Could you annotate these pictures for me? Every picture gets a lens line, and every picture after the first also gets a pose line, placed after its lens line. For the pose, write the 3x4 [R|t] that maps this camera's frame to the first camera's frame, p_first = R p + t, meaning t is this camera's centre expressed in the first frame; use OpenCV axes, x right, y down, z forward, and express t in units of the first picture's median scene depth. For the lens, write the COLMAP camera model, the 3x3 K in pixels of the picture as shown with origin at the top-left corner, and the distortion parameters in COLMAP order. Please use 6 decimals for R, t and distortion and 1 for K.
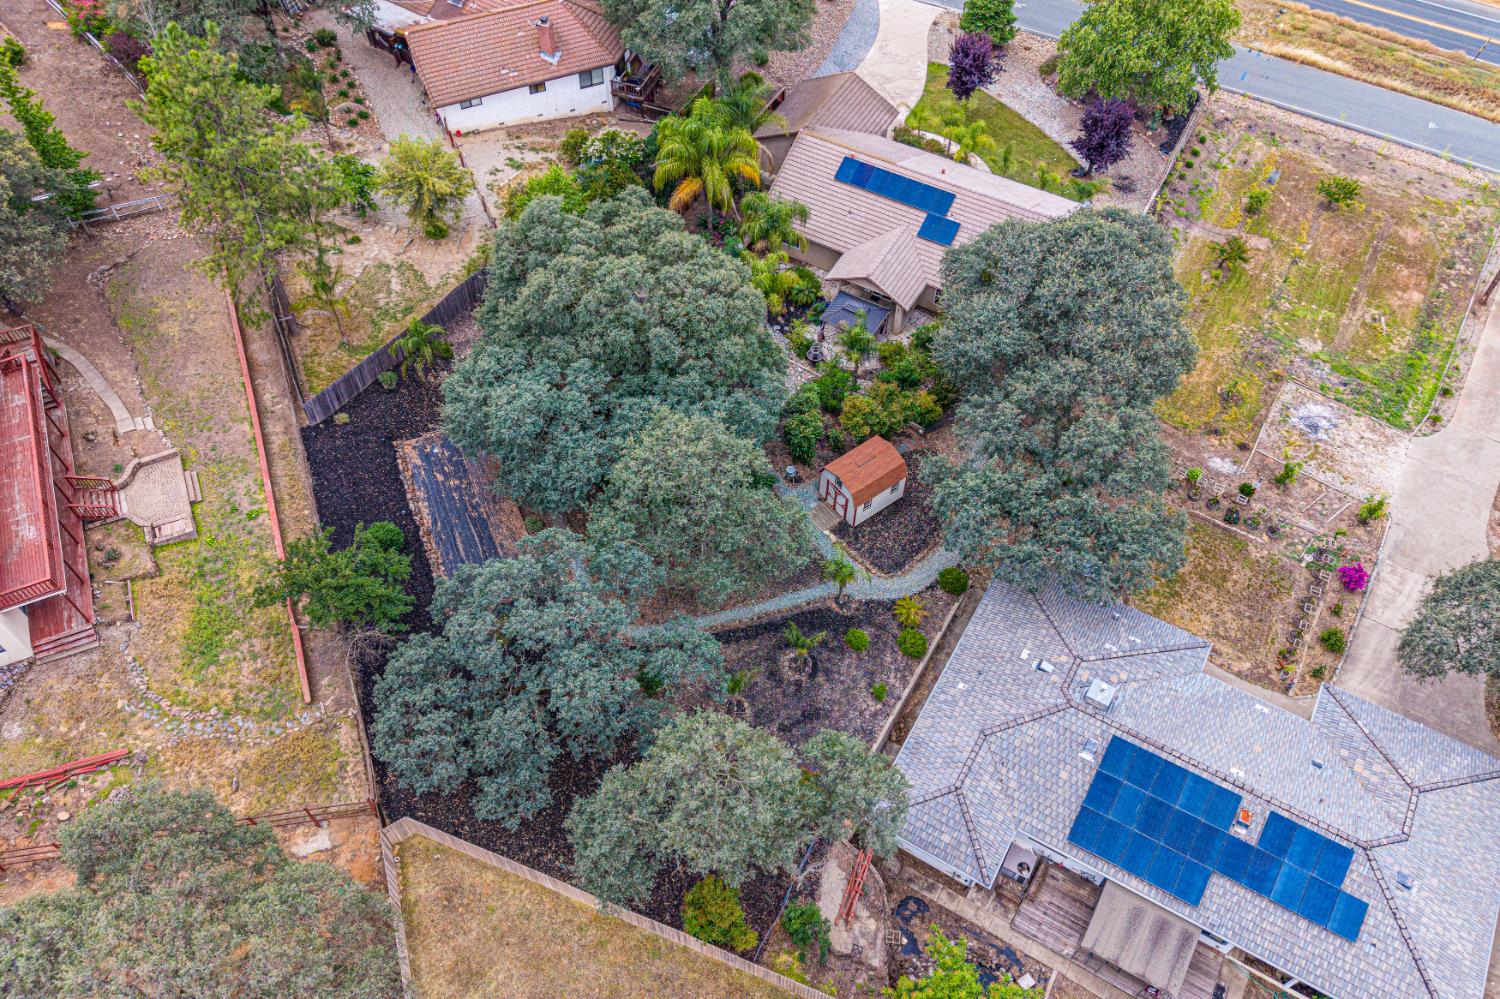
lens RADIAL K [[1095.3, 0, 750.0], [0, 1095.3, 499.5], [0, 0, 1]] dist [0.055300, -0.037226]
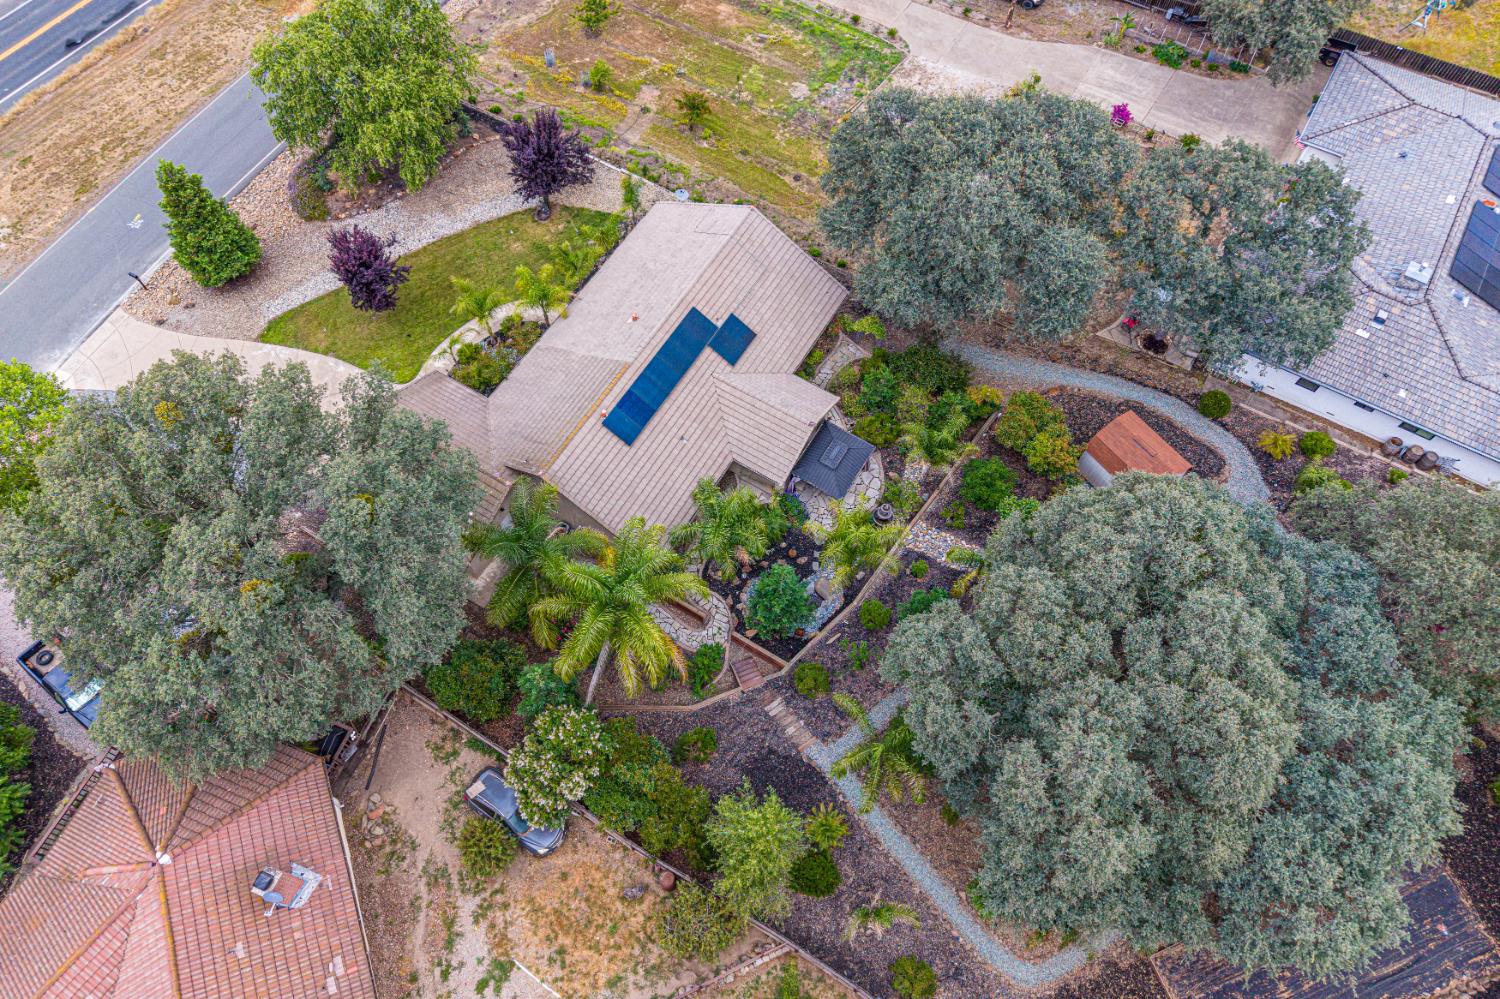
lens RADIAL K [[1016.8, 0, 711.2], [0, 1016.8, 457.0], [0, 0, 1]] dist [0.047899, -0.021949]
pose [[0.032182, -0.874542, 0.483880, -0.260023], [0.806845, 0.308462, 0.503838, -0.617342], [-0.589886, 0.374202, 0.715547, 0.544996]]
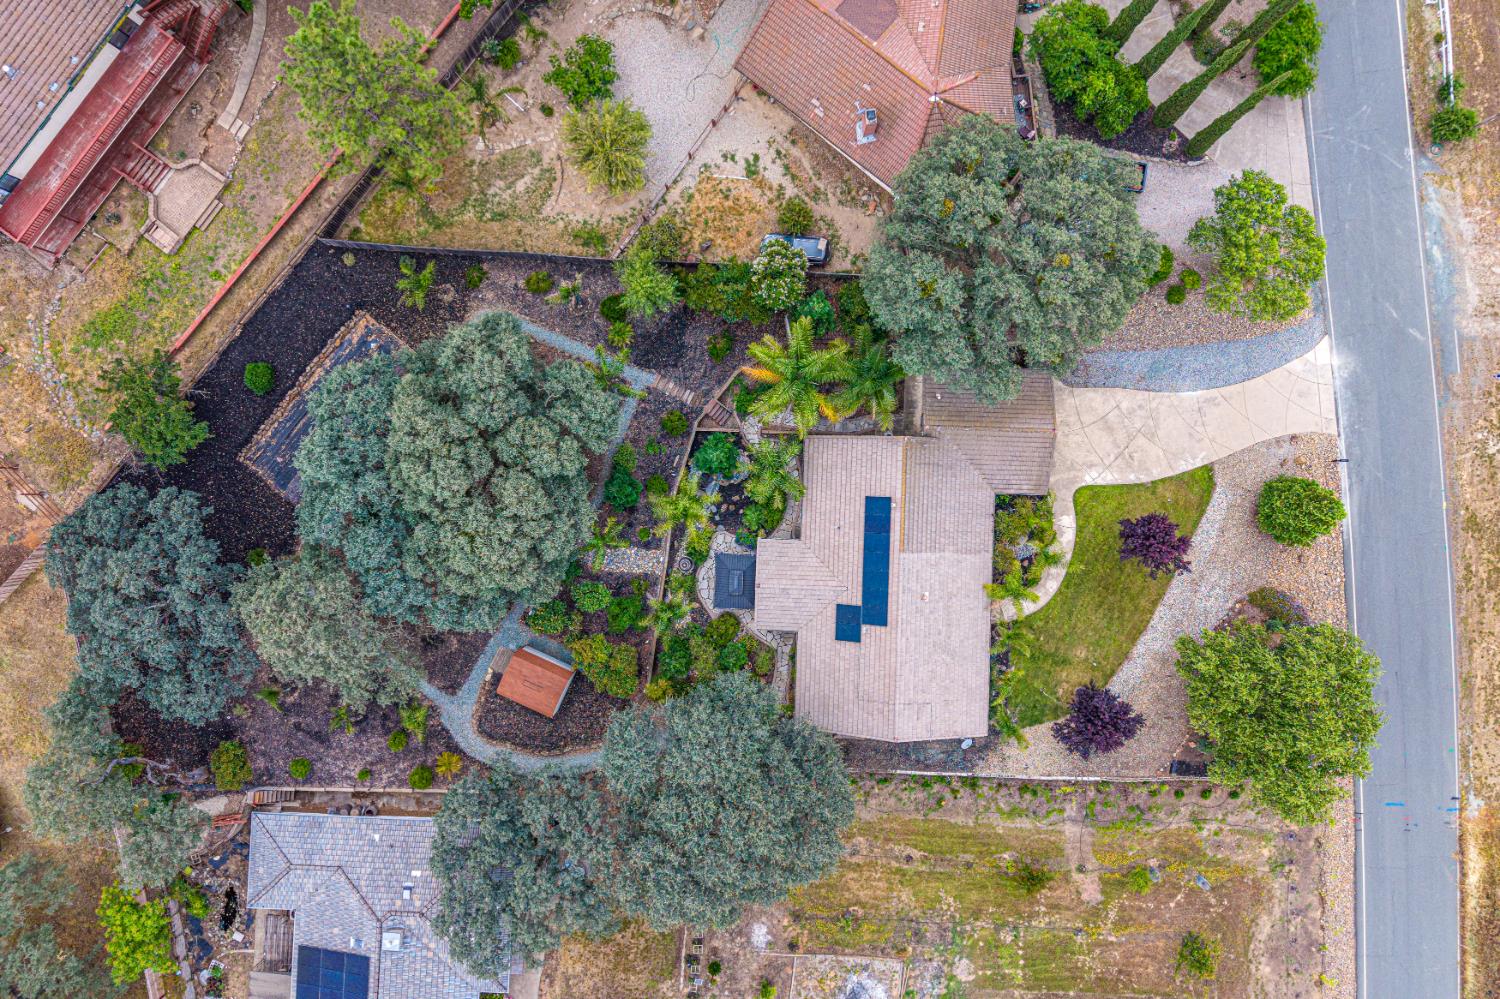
lens RADIAL K [[1160.9, 0, 774.4], [0, 1160.9, 496.0], [0, 0, 1]] dist [0.061735, -0.051416]
pose [[0.467752, 0.883842, -0.005601, 0.048157], [-0.713837, 0.381502, 0.587276, -0.879134], [0.521196, -0.270701, 0.809367, 0.168058]]
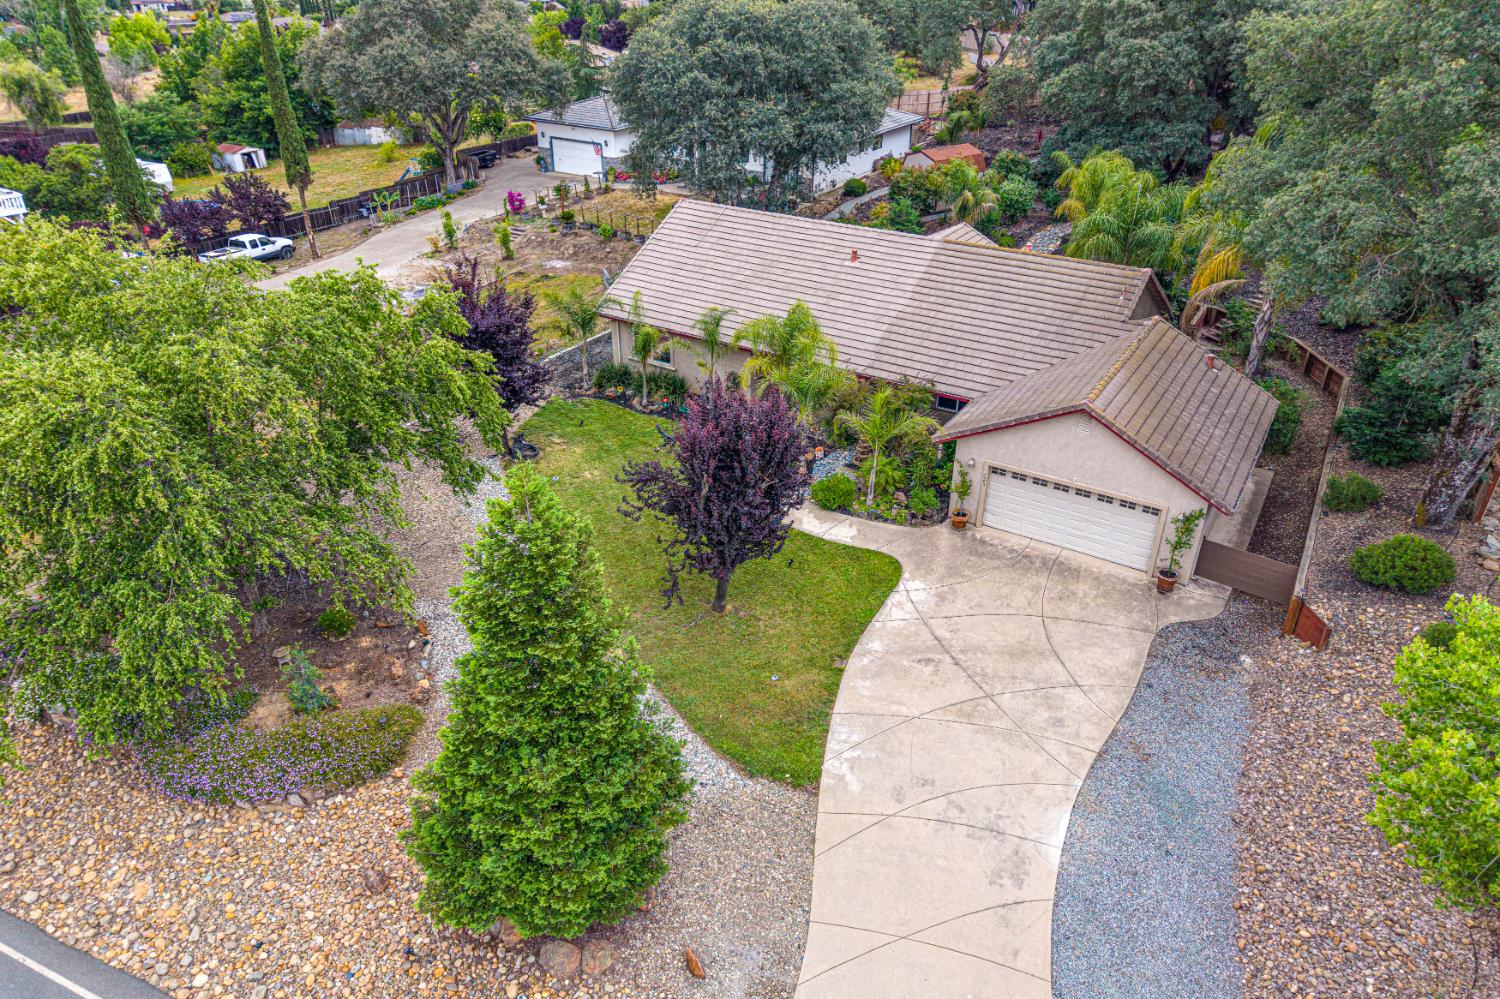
lens RADIAL K [[1006.9, 0, 750.0], [0, 1006.9, 499.5], [0, 0, 1]] dist [0.057042, 0.000219]
pose [[-0.999517, -0.015716, 0.026820, 0.226499], [0.024656, 0.124583, 0.991903, -0.845075], [-0.018930, 0.992085, -0.124135, 1.274016]]
